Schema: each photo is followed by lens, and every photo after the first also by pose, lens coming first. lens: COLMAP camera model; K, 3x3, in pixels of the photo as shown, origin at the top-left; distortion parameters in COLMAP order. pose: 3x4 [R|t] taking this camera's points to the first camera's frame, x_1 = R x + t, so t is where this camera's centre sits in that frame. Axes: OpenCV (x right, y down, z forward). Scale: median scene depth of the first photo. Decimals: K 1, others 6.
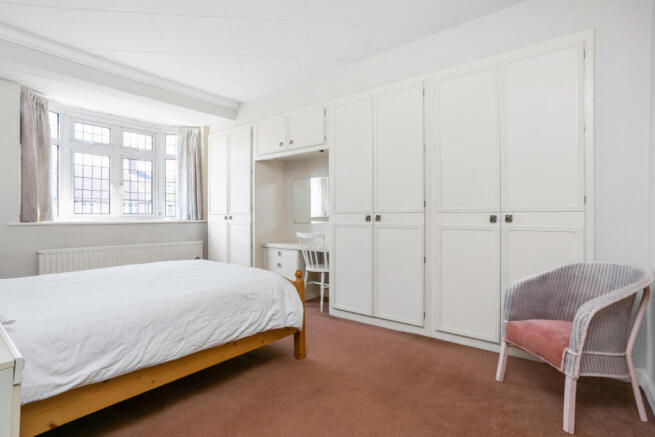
lens RADIAL K [[323.4, 0, 326.5], [0, 323.4, 218.6], [0, 0, 1]] dist [-0.026544, 0.009911]
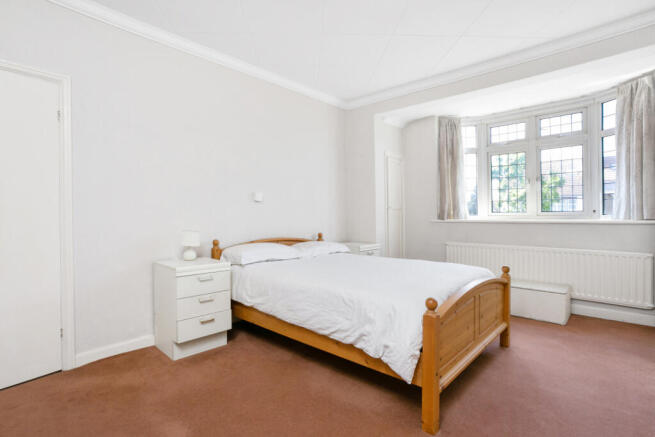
lens RADIAL K [[323.4, 0, 308.4], [0, 323.4, 216.9], [0, 0, 1]] dist [-0.026544, 0.009911]
pose [[-0.085640, 0.005875, -0.996309, 0.344903], [-0.001567, 0.999981, 0.006031, -0.005858], [0.996325, 0.002078, -0.085629, 0.473661]]
